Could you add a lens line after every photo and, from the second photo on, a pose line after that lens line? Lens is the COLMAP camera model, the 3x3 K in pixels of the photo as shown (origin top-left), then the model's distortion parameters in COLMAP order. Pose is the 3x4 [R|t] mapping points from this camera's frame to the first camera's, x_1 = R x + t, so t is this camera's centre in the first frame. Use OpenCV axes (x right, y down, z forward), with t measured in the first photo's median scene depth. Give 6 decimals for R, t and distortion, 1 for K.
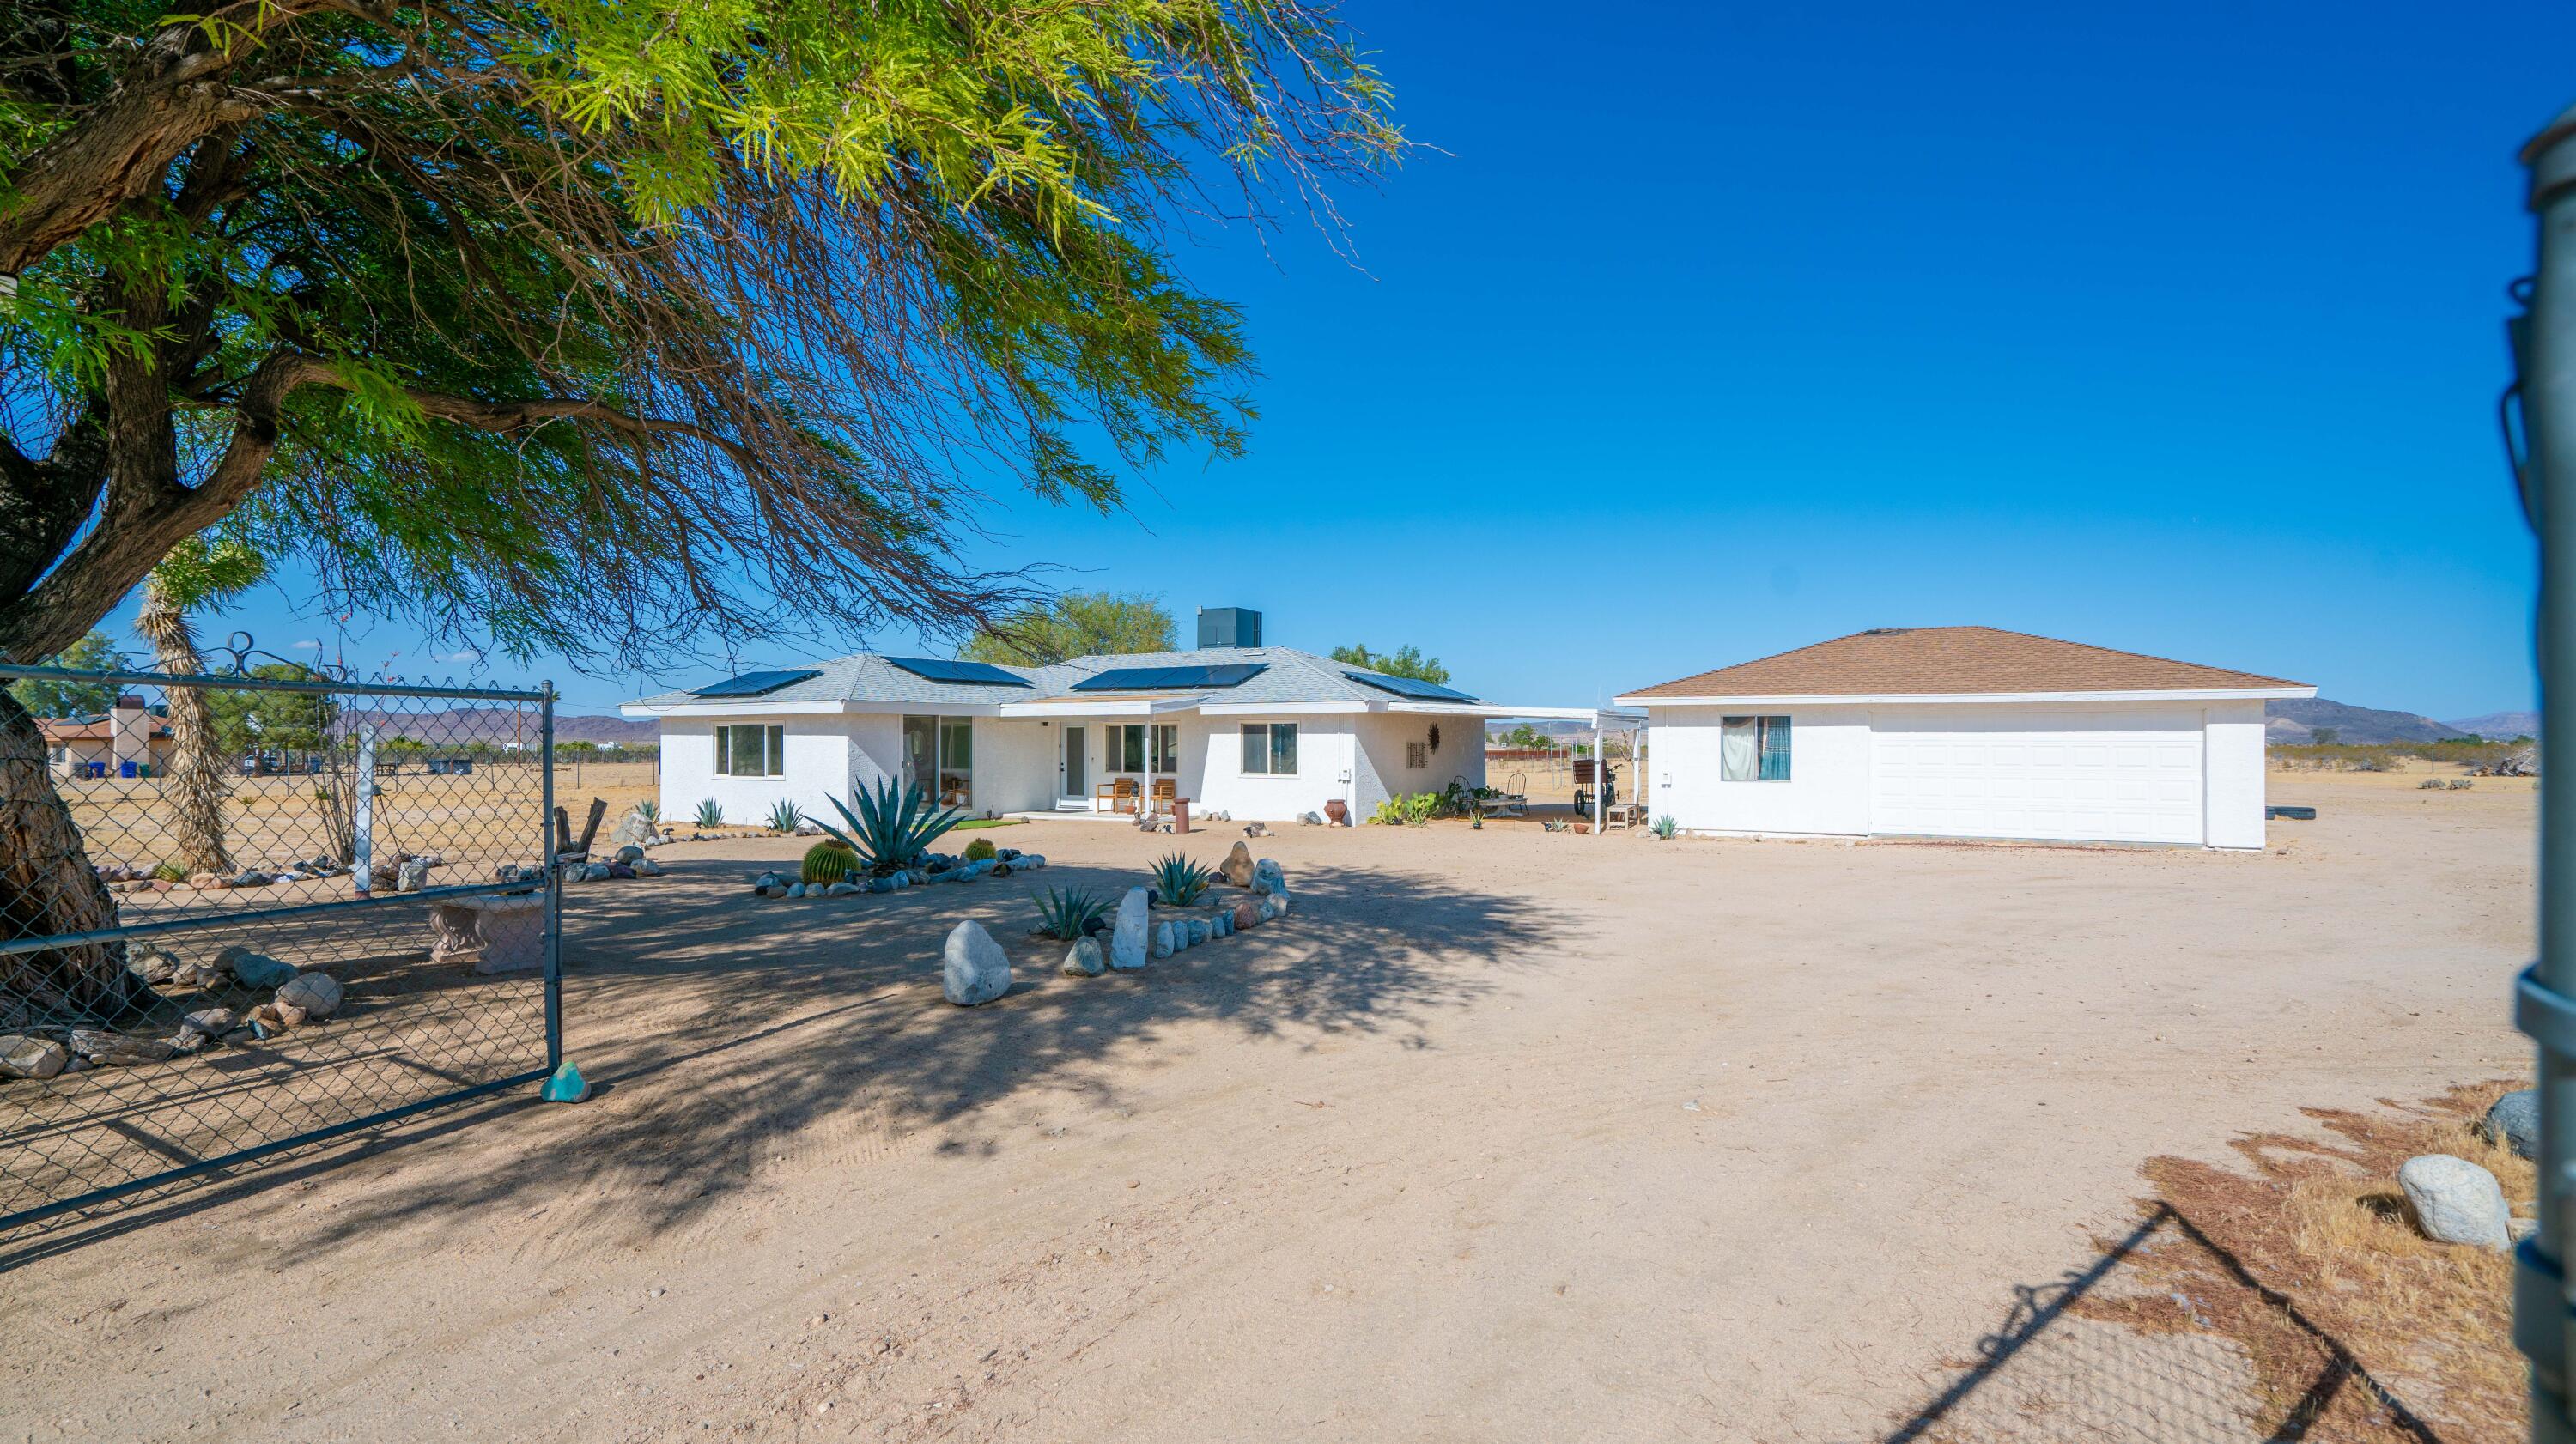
lens RADIAL K [[1291.8, 0, 1288.0], [0, 1291.8, 722.0], [0, 0, 1]] dist [0.001614, 0.000373]
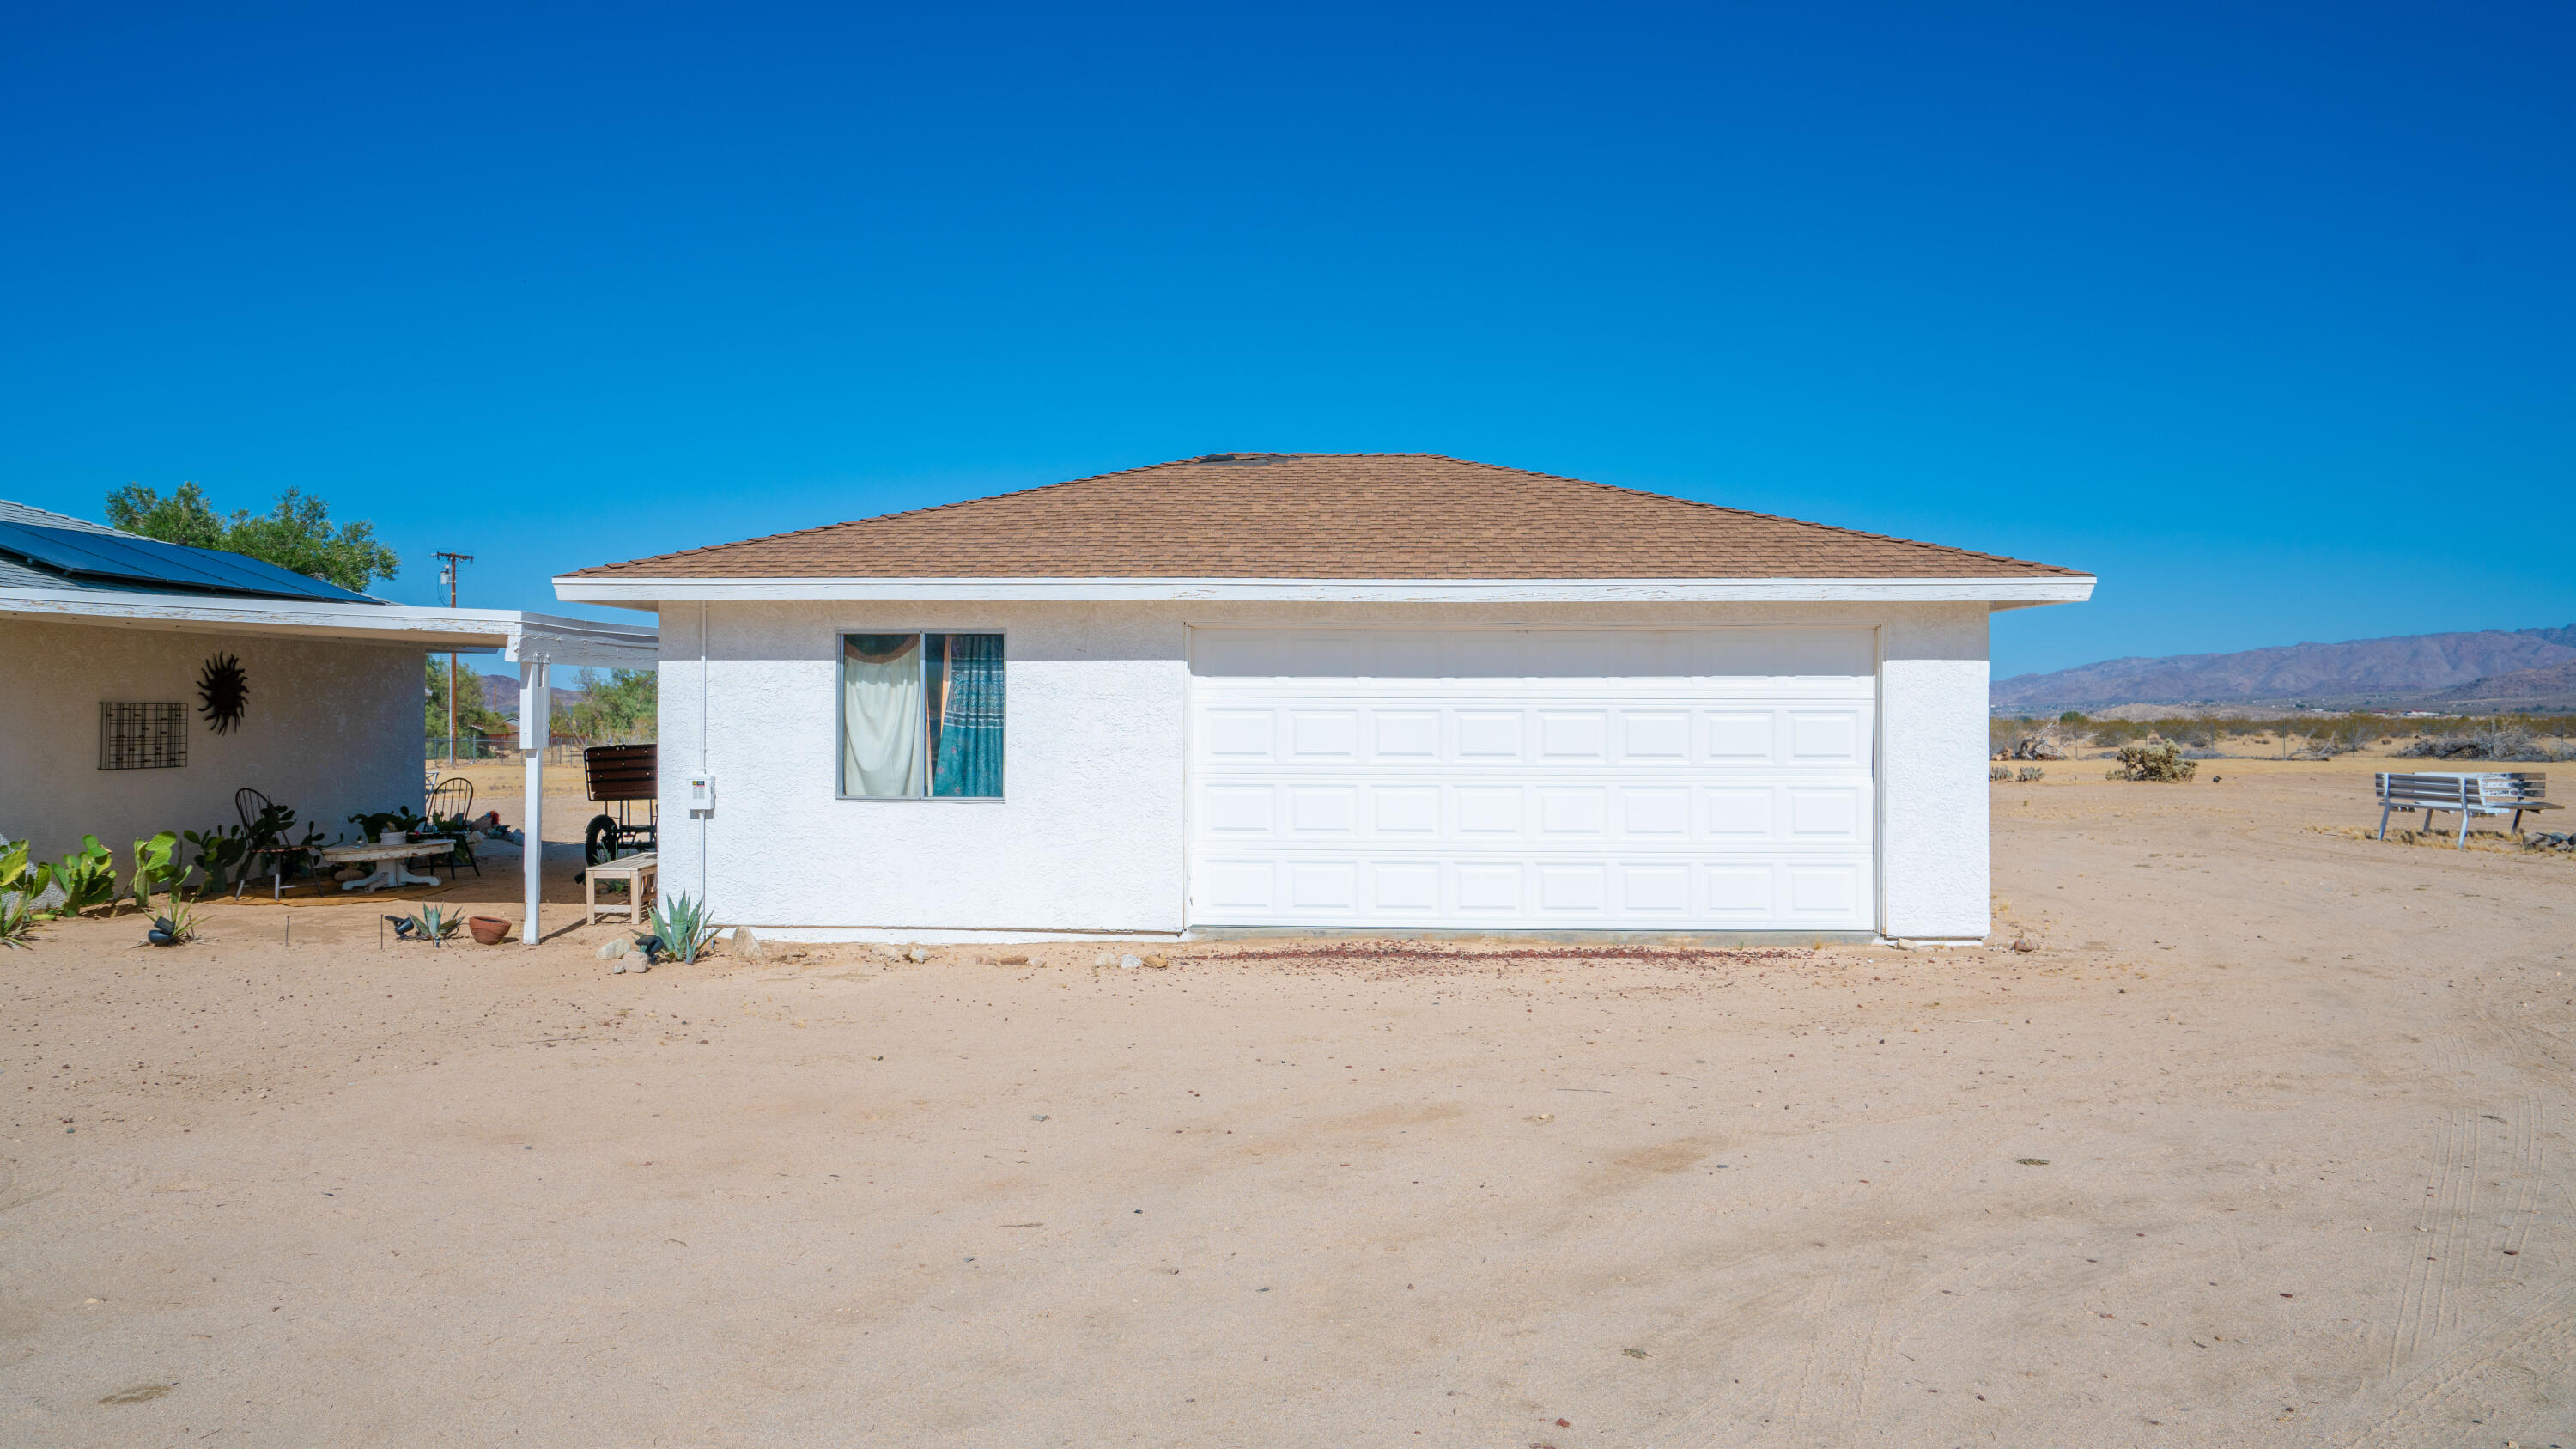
lens RADIAL K [[1731.7, 0, 1288.0], [0, 1731.7, 724.5], [0, 0, 1]] dist [-0.002275, -0.001006]
pose [[0.913930, -0.000019, 0.405871, 0.252595], [-0.007235, 0.999840, 0.016339, 0.013693], [-0.405806, -0.017869, 0.913784, 0.481395]]
